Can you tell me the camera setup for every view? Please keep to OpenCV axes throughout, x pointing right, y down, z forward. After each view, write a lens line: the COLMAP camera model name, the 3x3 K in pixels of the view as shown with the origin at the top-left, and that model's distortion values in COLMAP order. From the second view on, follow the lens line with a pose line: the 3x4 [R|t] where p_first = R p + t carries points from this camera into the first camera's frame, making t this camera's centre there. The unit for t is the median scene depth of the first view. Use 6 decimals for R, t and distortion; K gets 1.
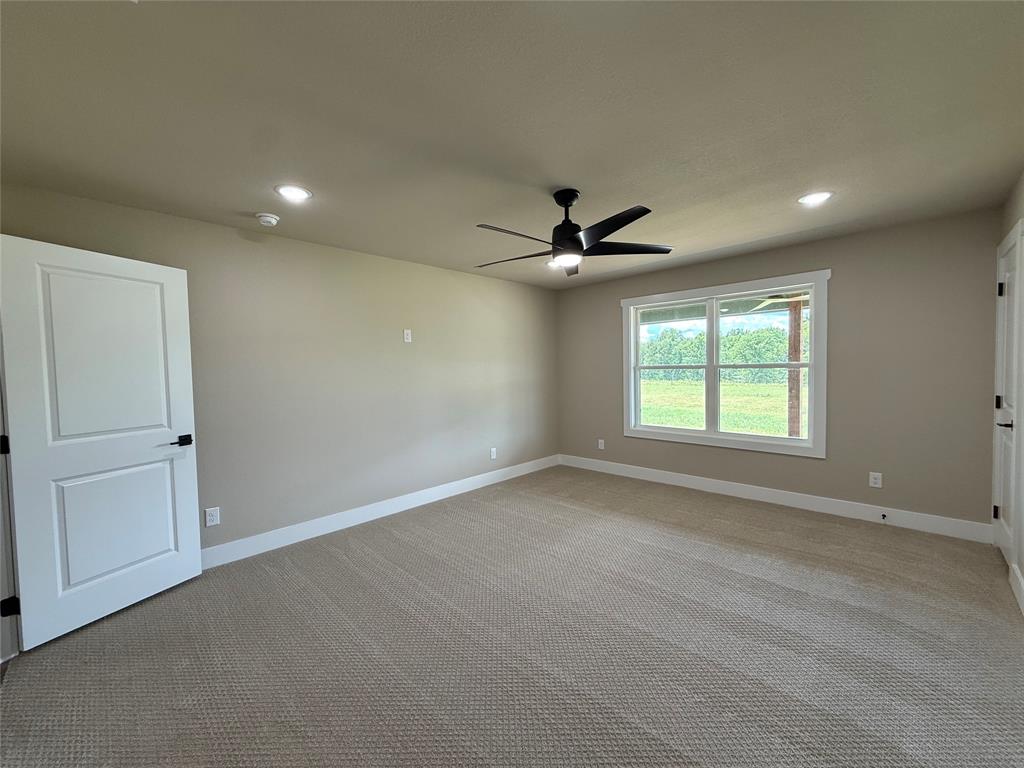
lens RADIAL K [[408.2, 0, 510.2], [0, 408.2, 384.3], [0, 0, 1]] dist [-0.000170, -0.000088]
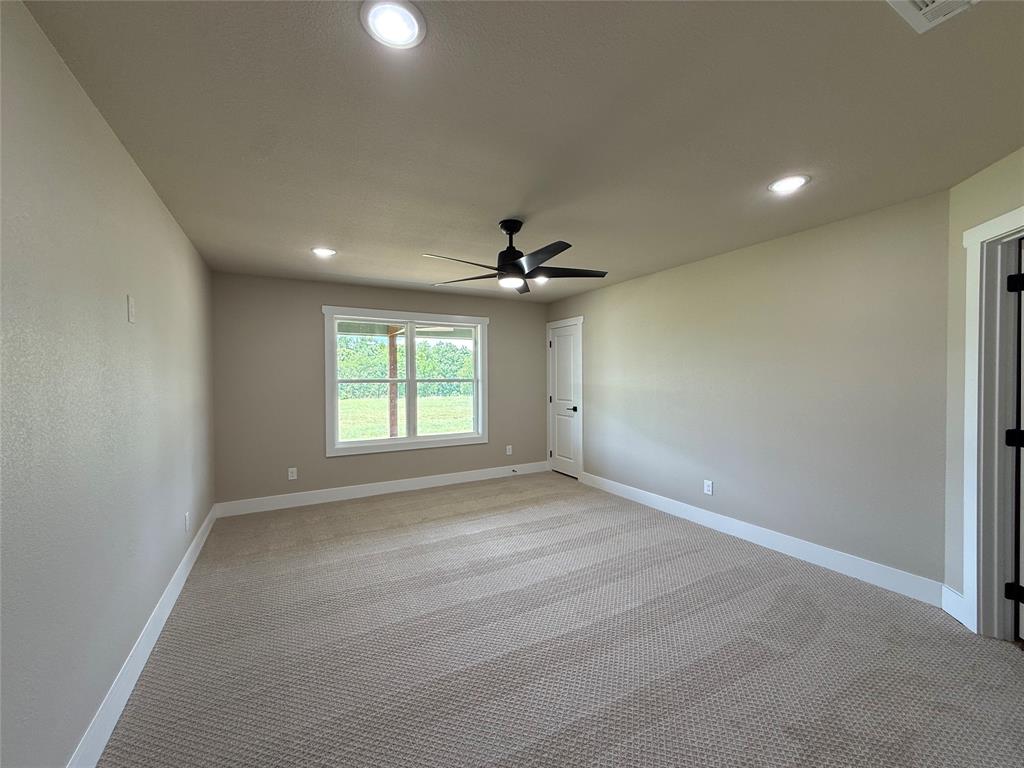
lens RADIAL K [[408.2, 0, 510.2], [0, 408.2, 384.3], [0, 0, 1]] dist [-0.000170, -0.000088]
pose [[0.282518, 0.003186, 0.959257, -0.609515], [0.037479, 0.999194, -0.014357, -0.007599], [-0.958530, 0.040008, 0.282171, 0.461455]]
